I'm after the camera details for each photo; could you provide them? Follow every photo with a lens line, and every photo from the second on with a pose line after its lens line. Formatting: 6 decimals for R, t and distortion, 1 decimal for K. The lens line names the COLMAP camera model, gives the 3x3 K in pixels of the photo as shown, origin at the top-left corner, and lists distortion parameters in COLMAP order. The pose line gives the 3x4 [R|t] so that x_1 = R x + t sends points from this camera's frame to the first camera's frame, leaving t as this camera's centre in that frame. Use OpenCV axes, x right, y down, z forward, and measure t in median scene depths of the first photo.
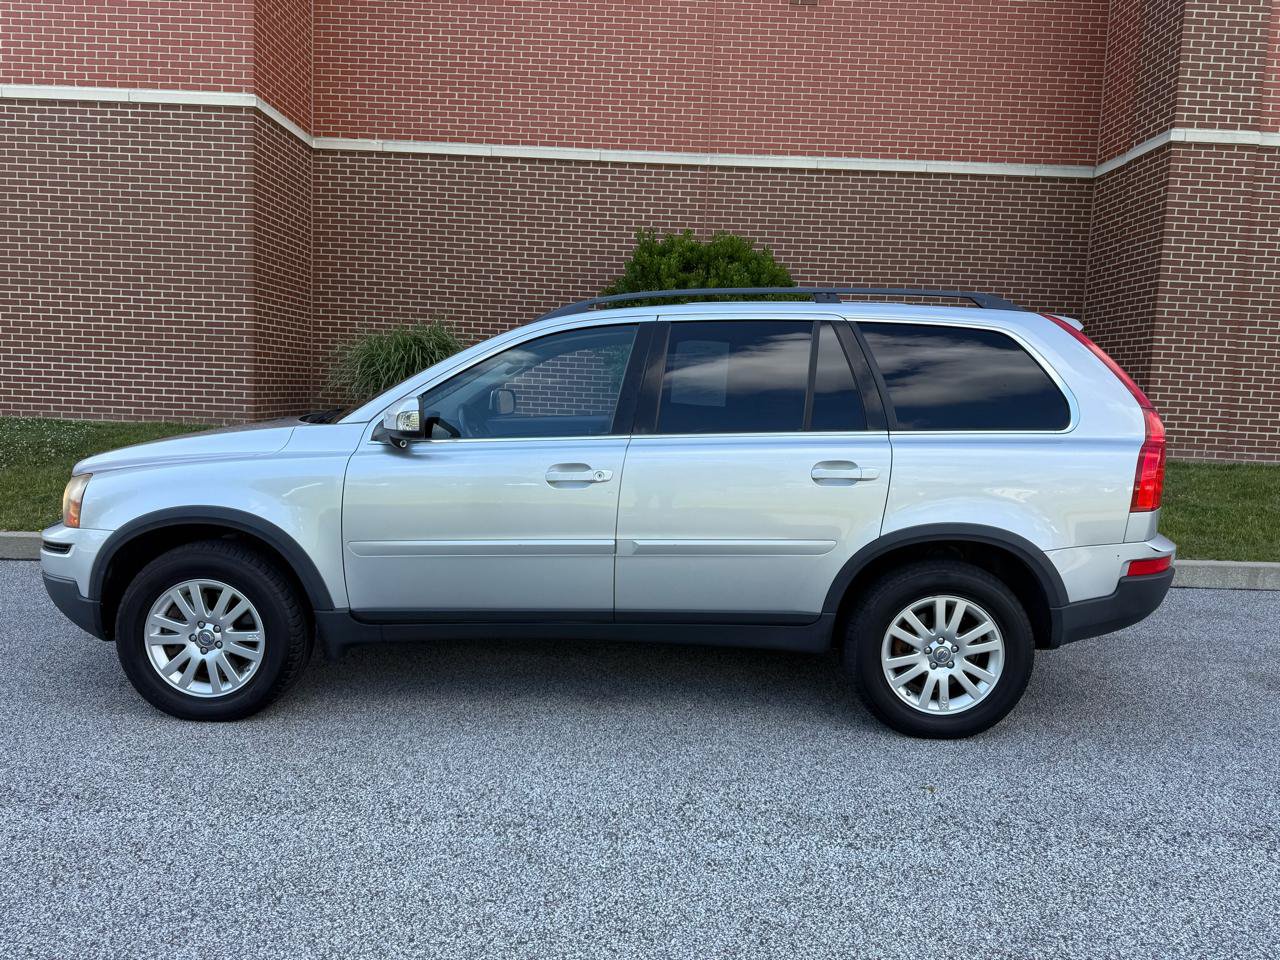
lens RADIAL K [[910.3, 0, 639.4], [0, 910.3, 476.7], [0, 0, 1]] dist [0.017016, -0.022642]
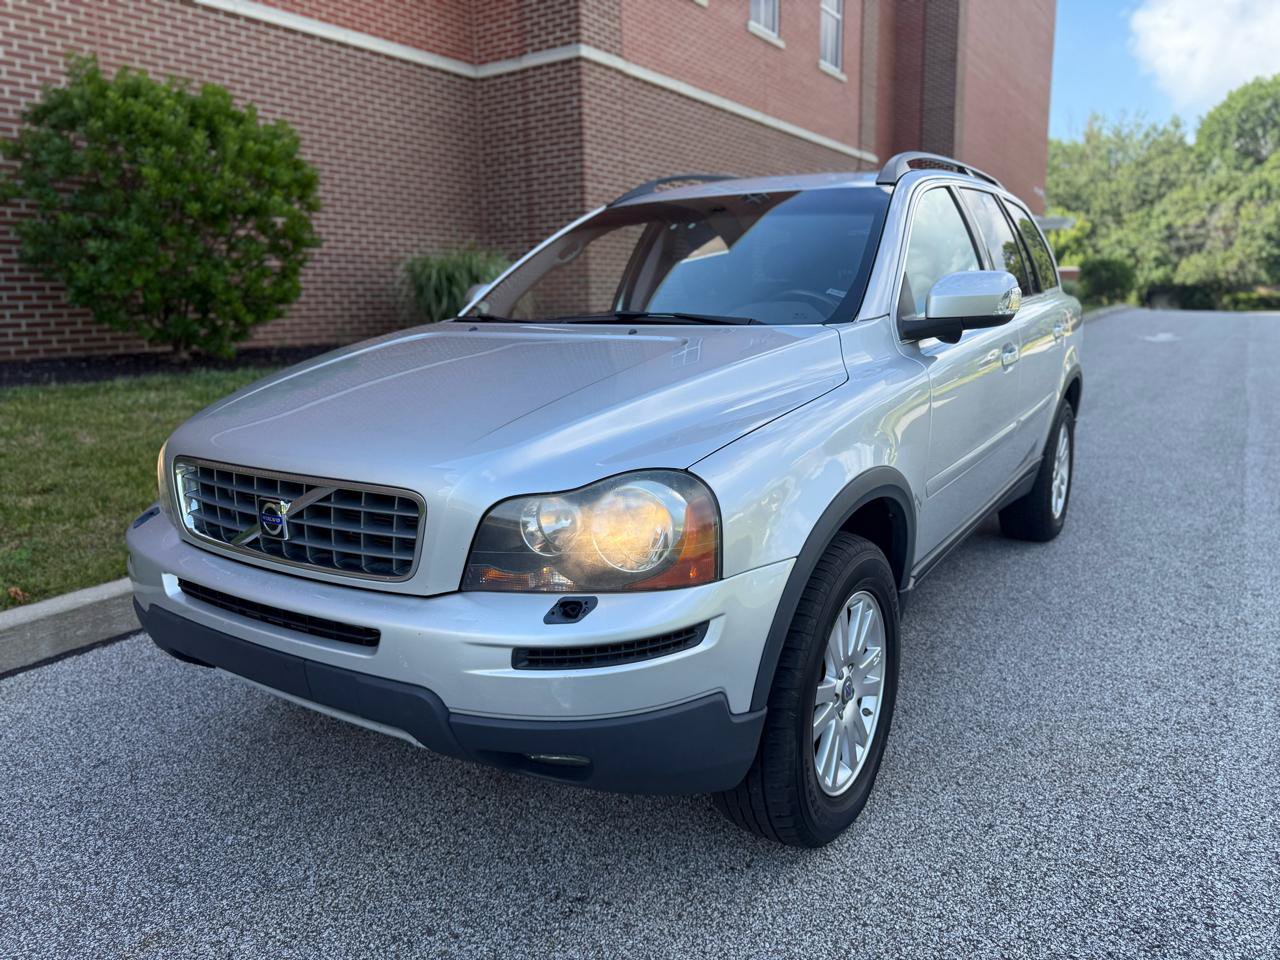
lens RADIAL K [[910.3, 0, 646.3], [0, 910.3, 476.7], [0, 0, 1]] dist [0.017016, -0.022642]
pose [[0.532223, -0.206748, 0.820971, -0.402273], [0.127242, 0.978242, 0.163865, -0.030430], [-0.836988, 0.017250, 0.546950, 0.311582]]
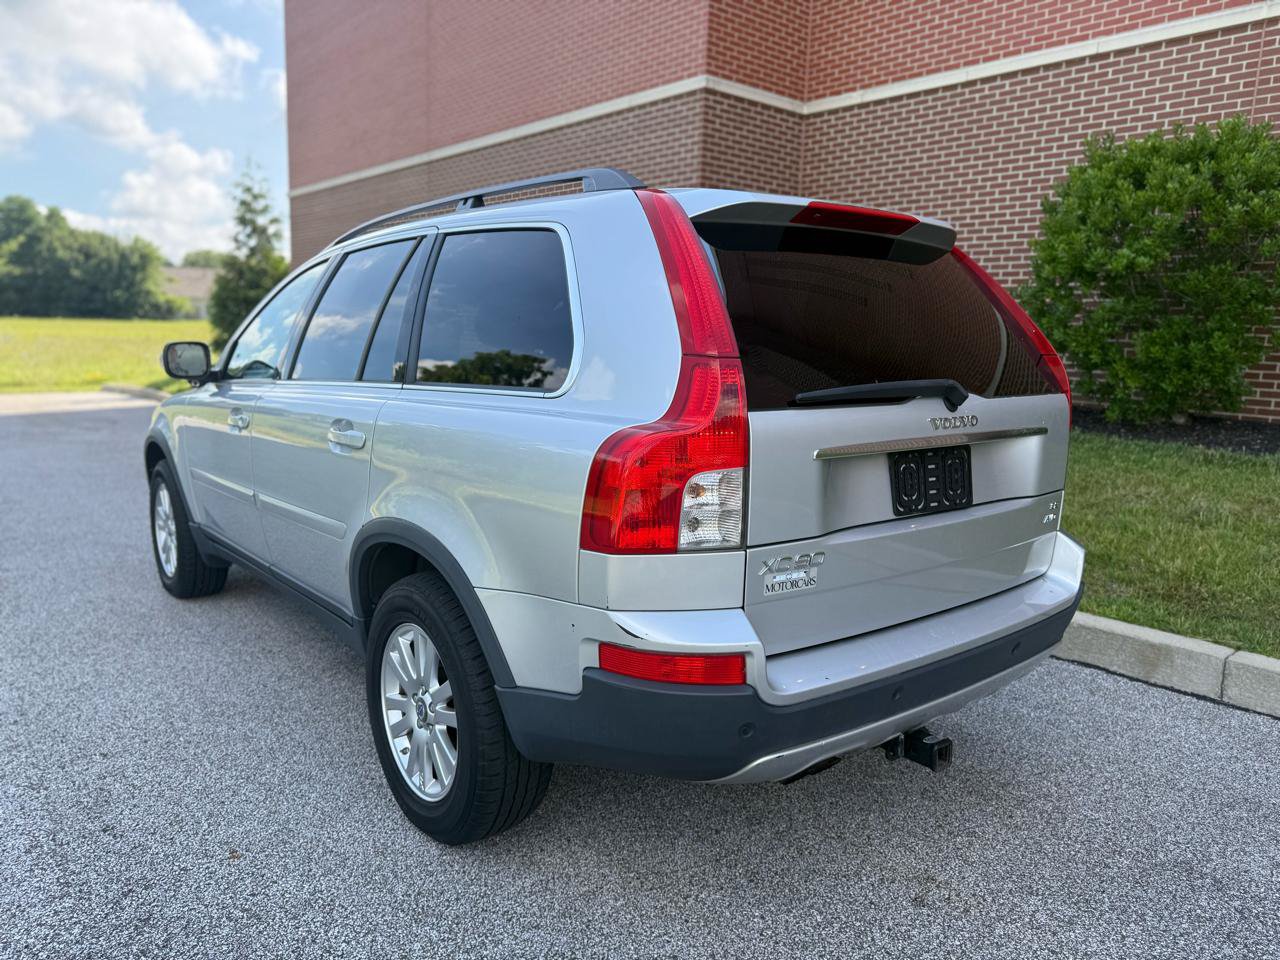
lens RADIAL K [[910.3, 0, 635.6], [0, 910.3, 484.2], [0, 0, 1]] dist [0.017016, -0.022642]
pose [[0.636821, 0.108485, -0.763342, 0.374840], [-0.087833, 0.993814, 0.067965, -0.014088], [0.765993, 0.023765, 0.642410, 0.269567]]
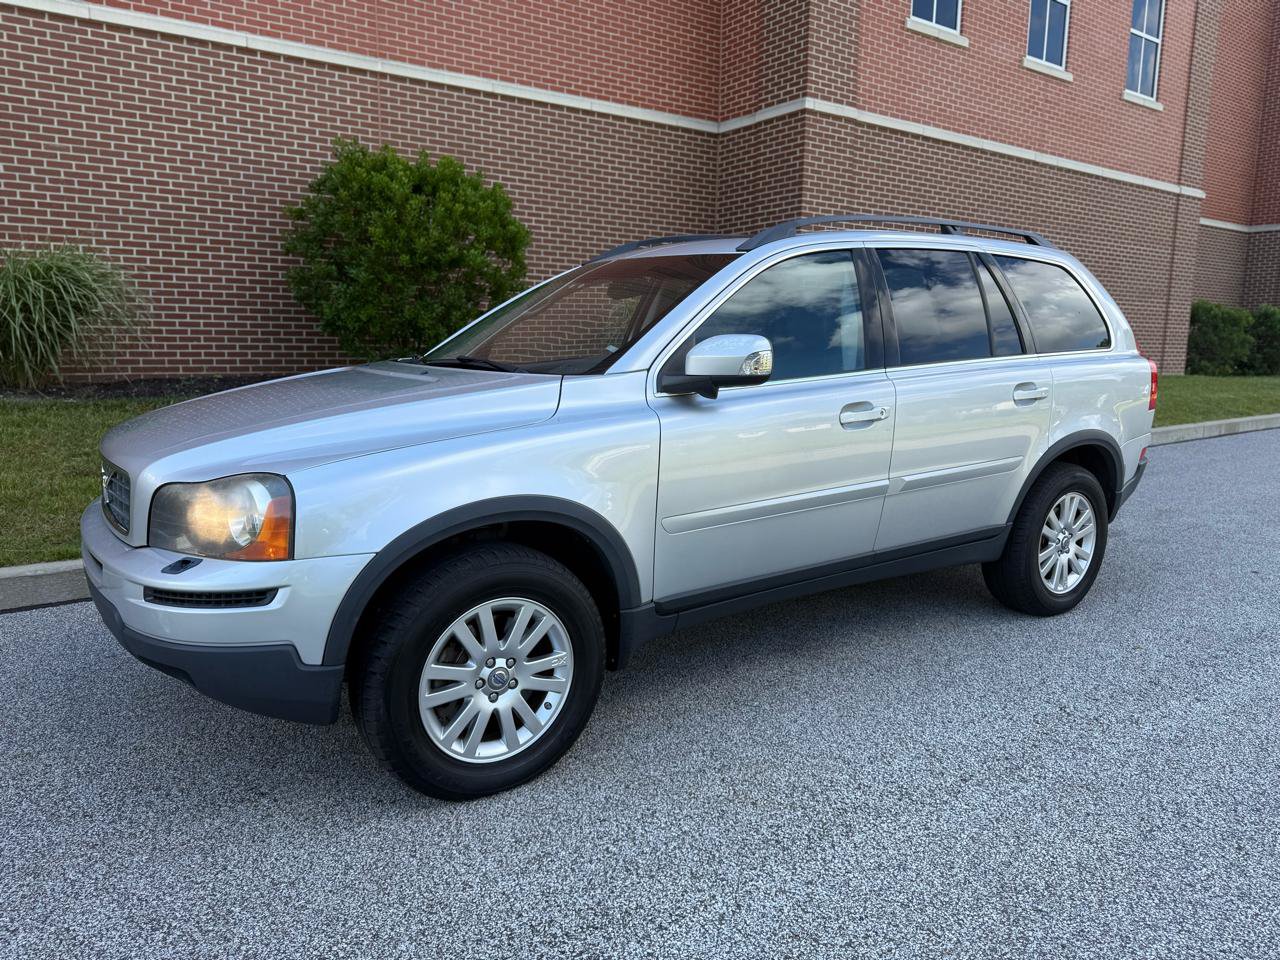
lens RADIAL K [[910.3, 0, 649.1], [0, 910.3, 491.1], [0, 0, 1]] dist [0.017016, -0.022642]
pose [[0.808537, -0.123249, 0.575393, -0.308653], [0.078745, 0.991687, 0.101767, -0.013705], [-0.583152, -0.036973, 0.811521, 0.141499]]
